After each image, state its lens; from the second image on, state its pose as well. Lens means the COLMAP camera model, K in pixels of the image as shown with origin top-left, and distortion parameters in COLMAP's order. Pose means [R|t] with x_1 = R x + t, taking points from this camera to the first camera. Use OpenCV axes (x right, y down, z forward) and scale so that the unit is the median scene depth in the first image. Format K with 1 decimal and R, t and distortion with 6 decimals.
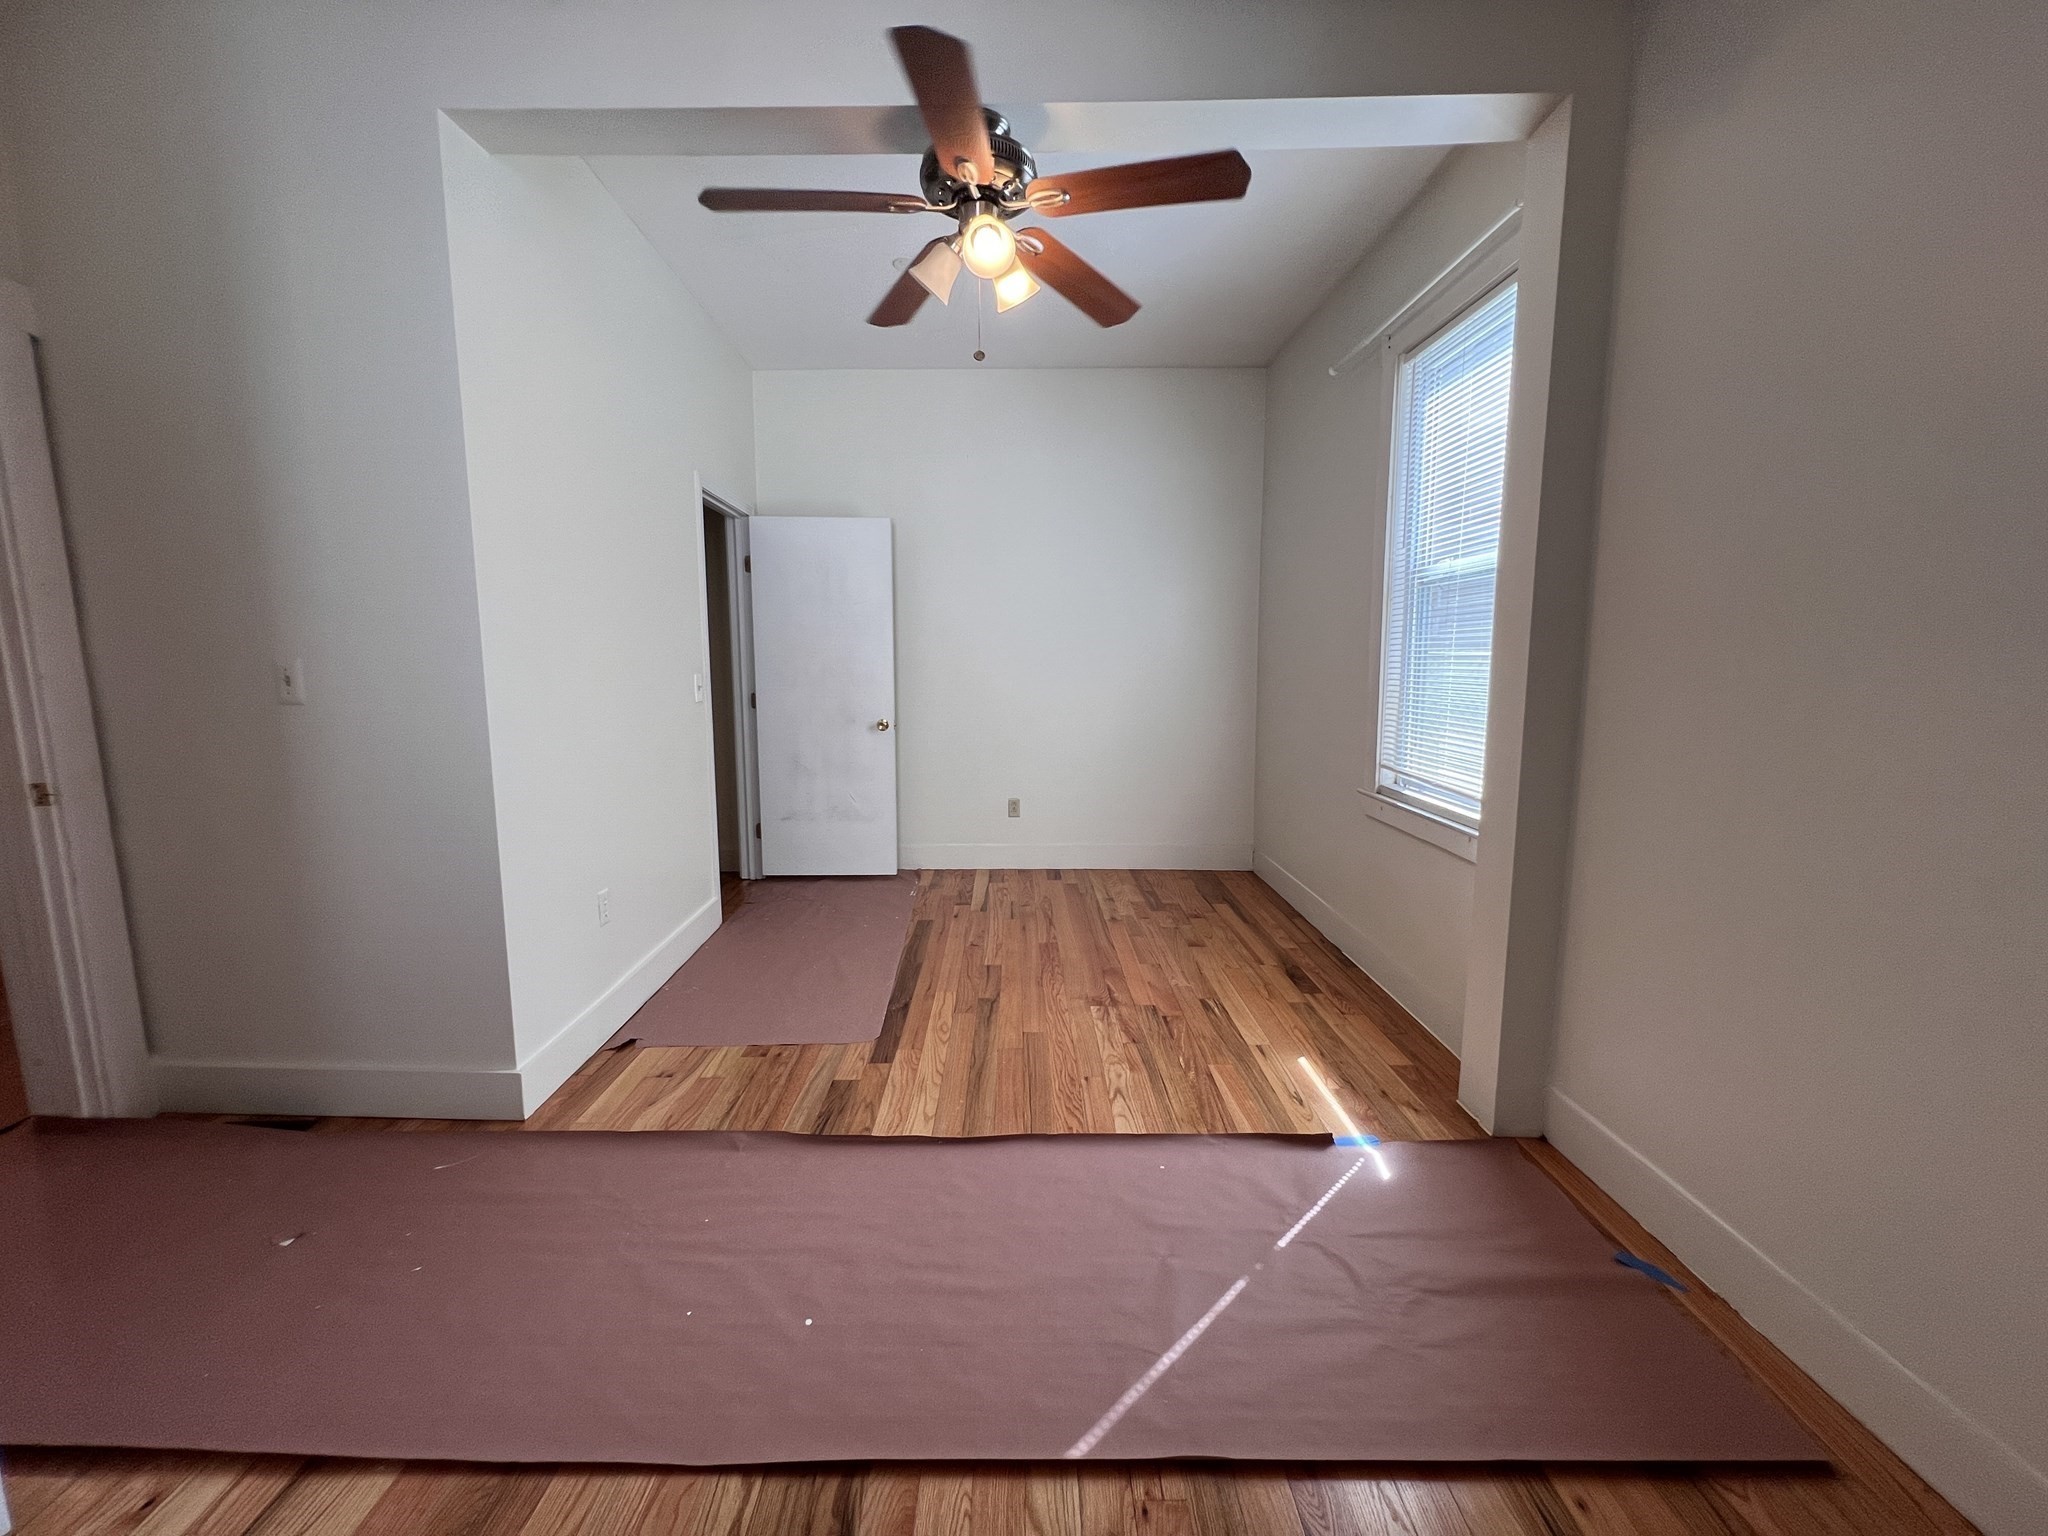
lens RADIAL K [[813.0, 0, 1024.0], [0, 813.0, 768.0], [0, 0, 1]] dist [-0.001049, 0.000111]
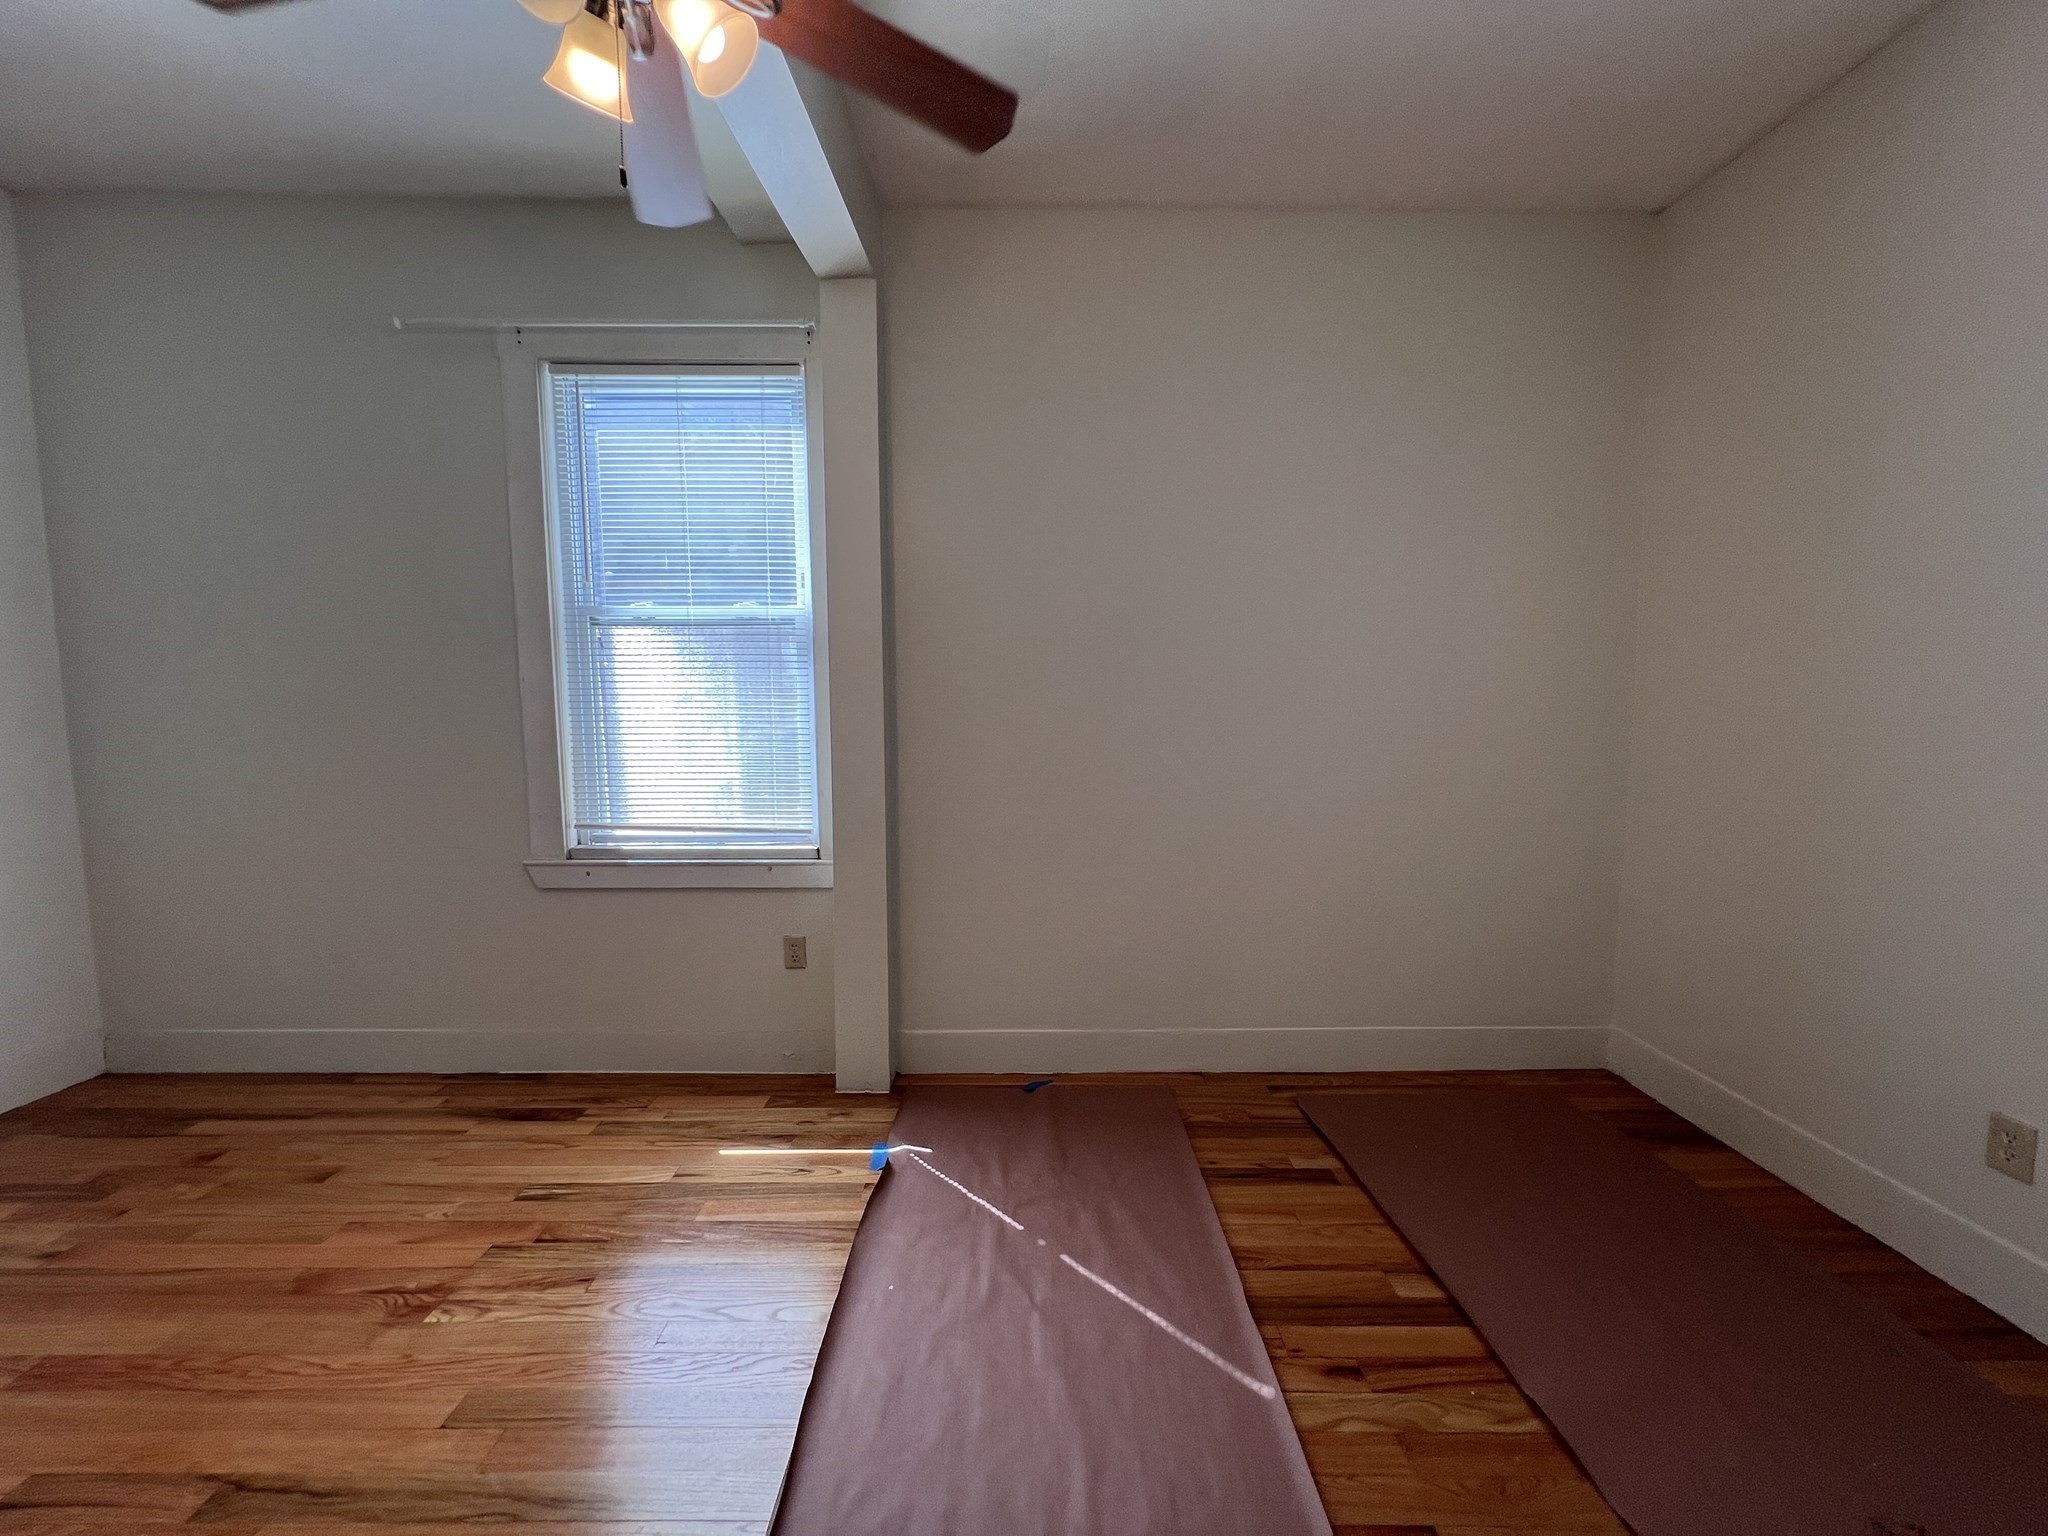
lens RADIAL K [[821.2, 0, 1024.5], [0, 821.2, 771.4], [0, 0, 1]] dist [0.000616, -0.000160]
pose [[0.002548, -0.087777, 0.996137, -0.471806], [0.134970, 0.987055, 0.086632, -0.078559], [-0.990846, 0.134228, 0.014362, 0.556805]]
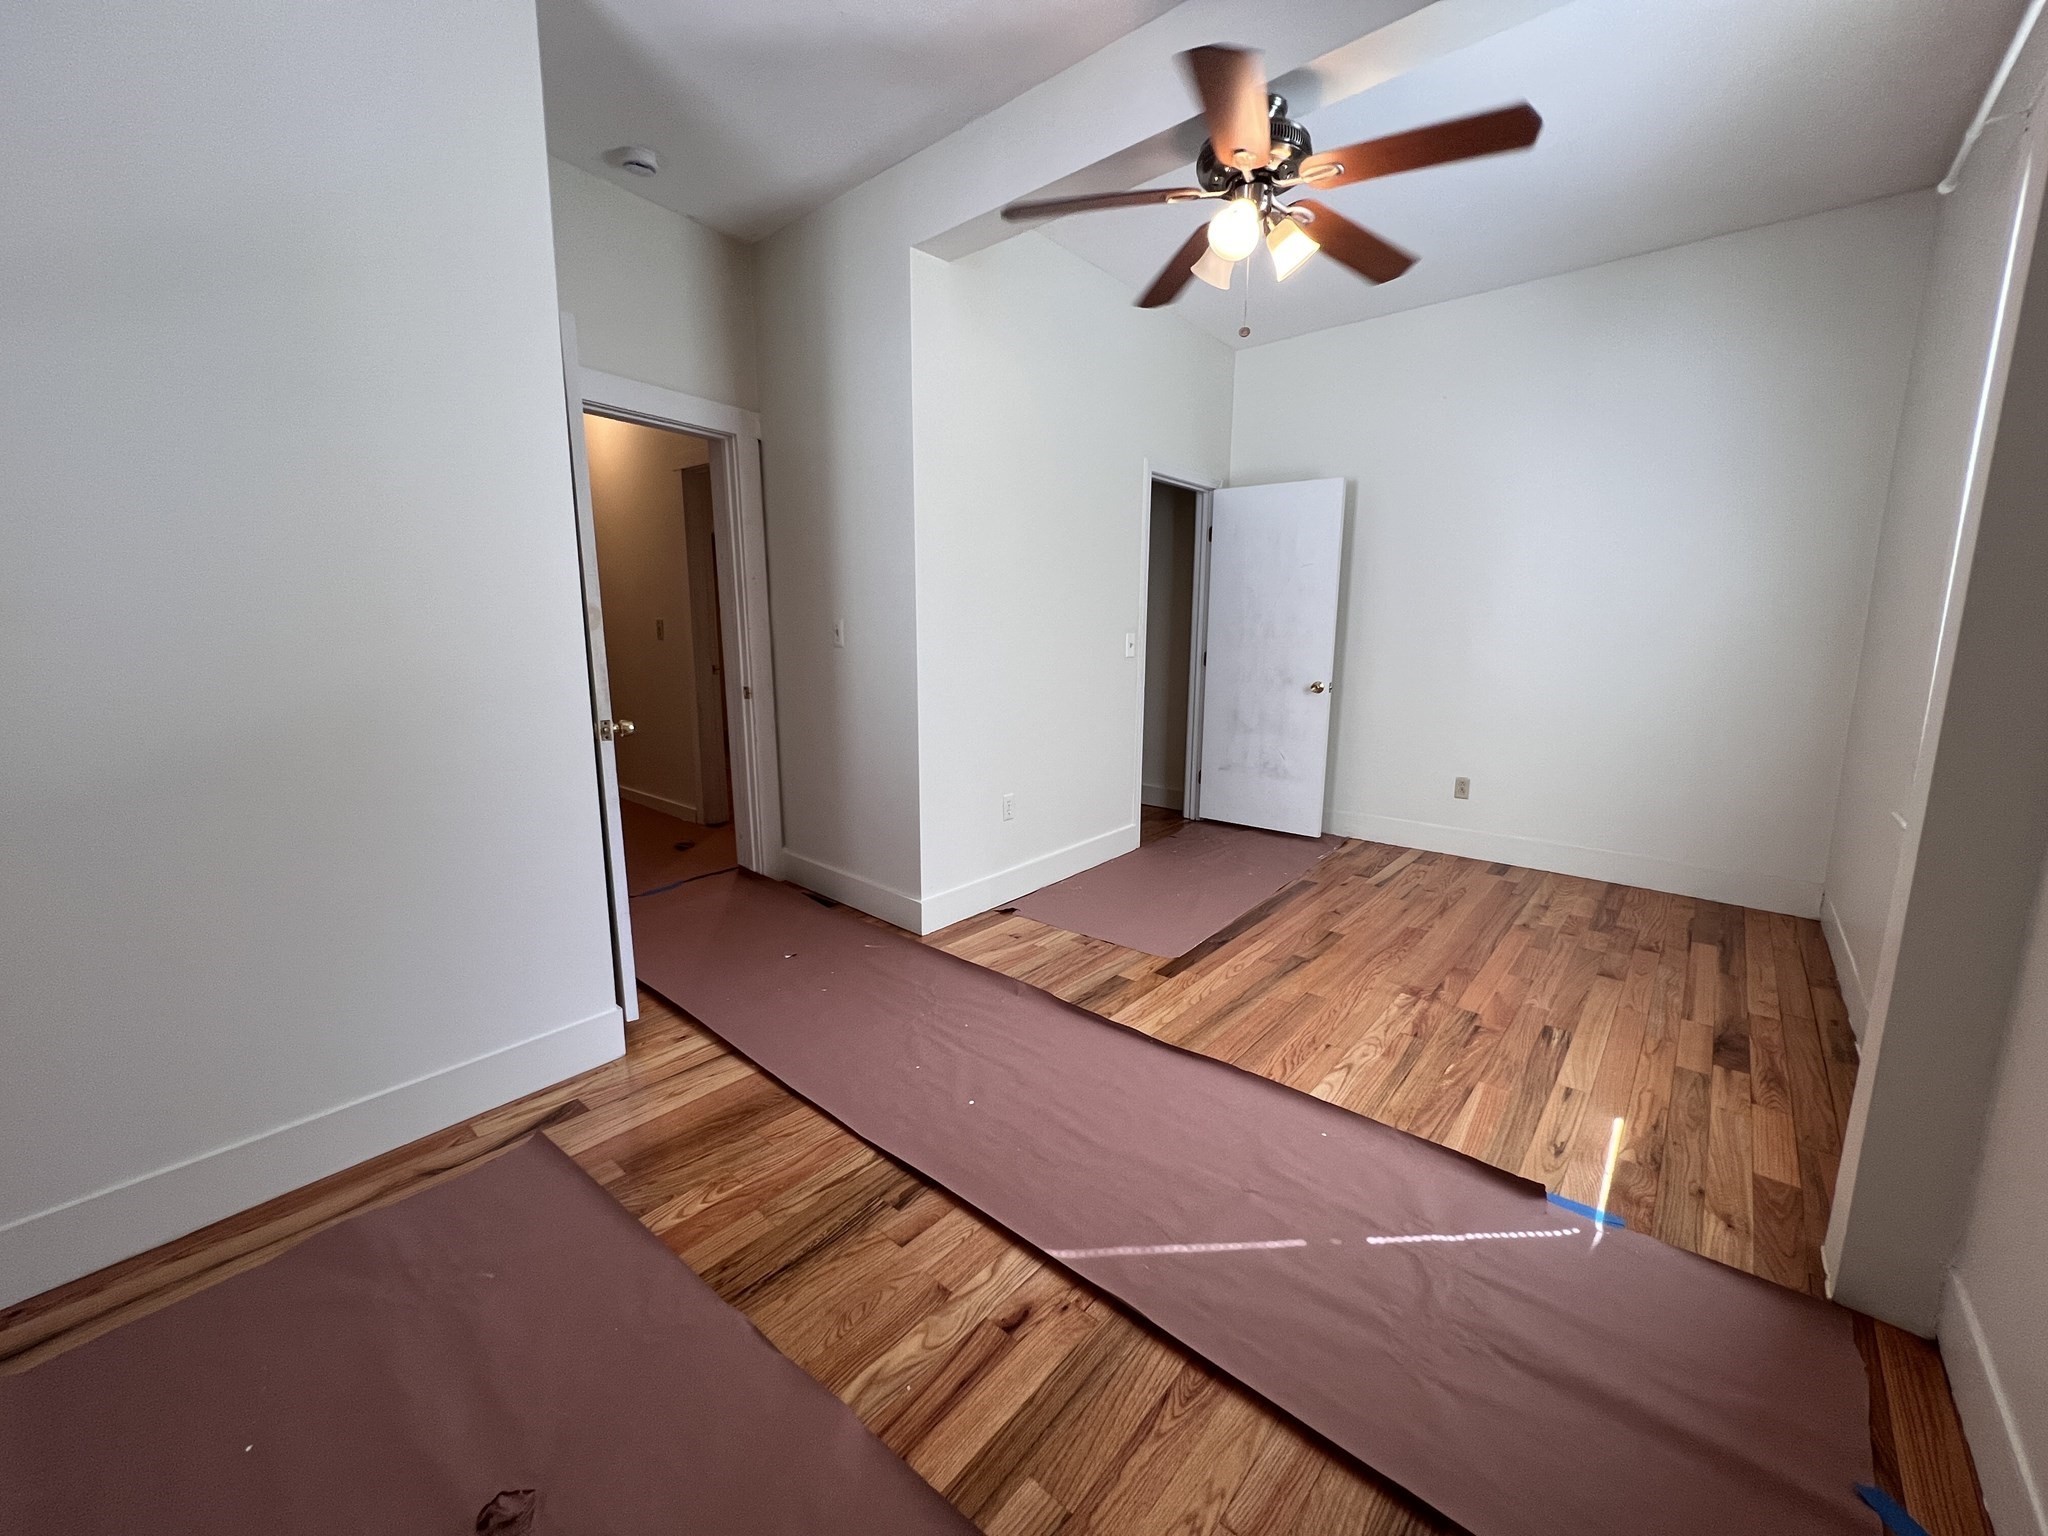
lens RADIAL K [[814.1, 0, 1030.8], [0, 814.1, 768.6], [0, 0, 1]] dist [-0.001682, -0.000413]
pose [[0.754360, 0.118546, -0.645669, 0.351801], [-0.090187, 0.992949, 0.076938, 0.002193], [0.650237, 0.000192, 0.759732, 0.009023]]
